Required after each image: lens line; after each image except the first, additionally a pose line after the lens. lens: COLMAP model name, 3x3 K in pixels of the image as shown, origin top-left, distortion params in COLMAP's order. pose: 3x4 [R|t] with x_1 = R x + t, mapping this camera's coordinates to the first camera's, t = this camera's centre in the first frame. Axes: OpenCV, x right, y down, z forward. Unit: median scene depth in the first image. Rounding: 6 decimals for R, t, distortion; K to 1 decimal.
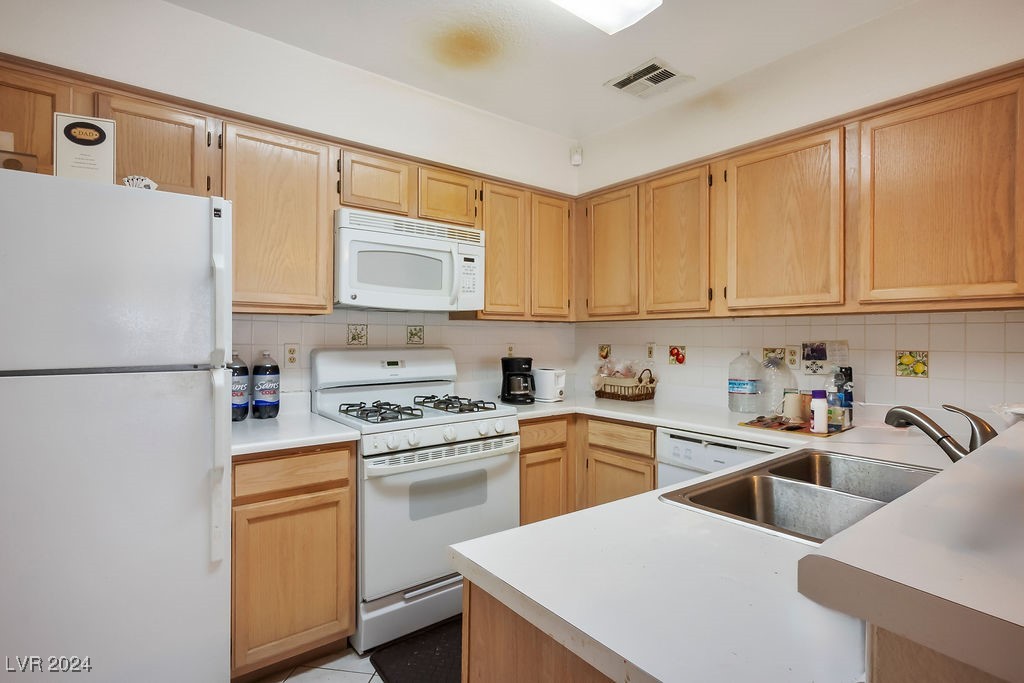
lens RADIAL K [[504.7, 0, 512.0], [0, 504.7, 341.5], [0, 0, 1]] dist [-0.003397, -0.000184]
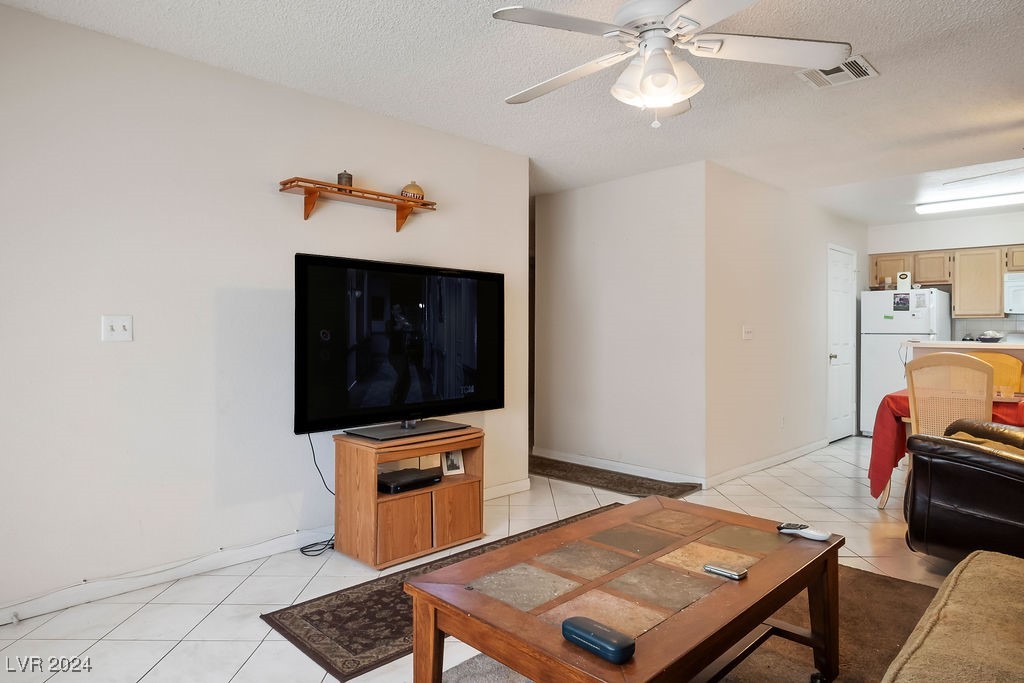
lens RADIAL K [[619.4, 0, 511.1], [0, 619.4, 329.0], [0, 0, 1]] dist [0.000938, 0.000155]
pose [[0.109156, -0.009640, -0.993978, 2.212063], [-0.019599, 0.999738, -0.011848, 0.078167], [0.993831, 0.020775, 0.108938, -1.573413]]
